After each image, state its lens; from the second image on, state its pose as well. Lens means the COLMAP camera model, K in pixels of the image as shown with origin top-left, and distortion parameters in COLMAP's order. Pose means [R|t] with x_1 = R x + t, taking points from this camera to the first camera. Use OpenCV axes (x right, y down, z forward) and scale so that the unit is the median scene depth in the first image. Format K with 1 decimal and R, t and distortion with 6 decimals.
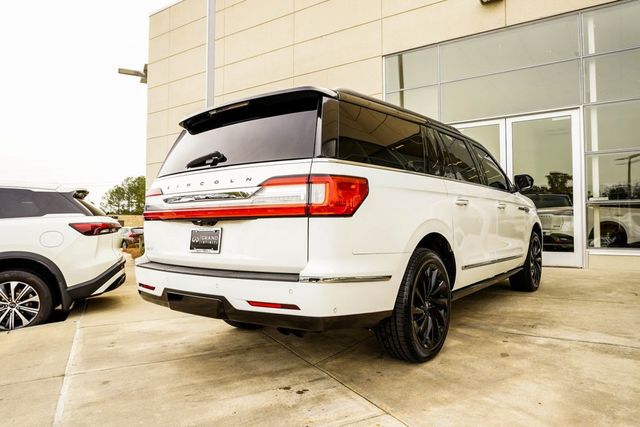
lens RADIAL K [[471.5, 0, 320.0], [0, 471.5, 213.5], [0, 0, 1]] dist [-0.037819, 0.001889]
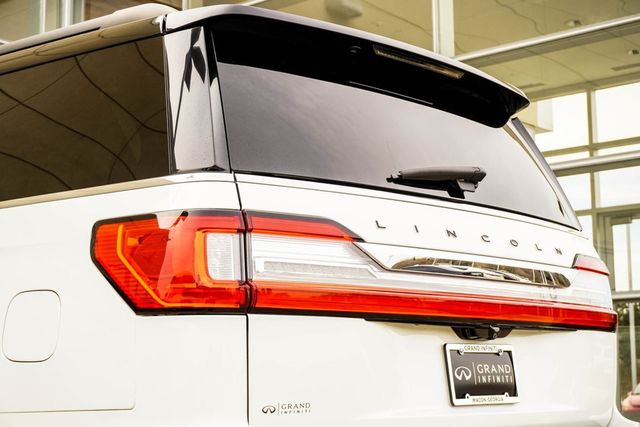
lens RADIAL K [[1153.7, 0, 320.0], [0, 1153.7, 213.5], [0, 0, 1]] dist [-0.041371, -0.140580]
pose [[0.067302, 0.146878, 0.986862, -1.277170], [-0.025343, 0.989038, -0.145473, 0.067436], [-0.997411, -0.015220, 0.070287, 1.069688]]
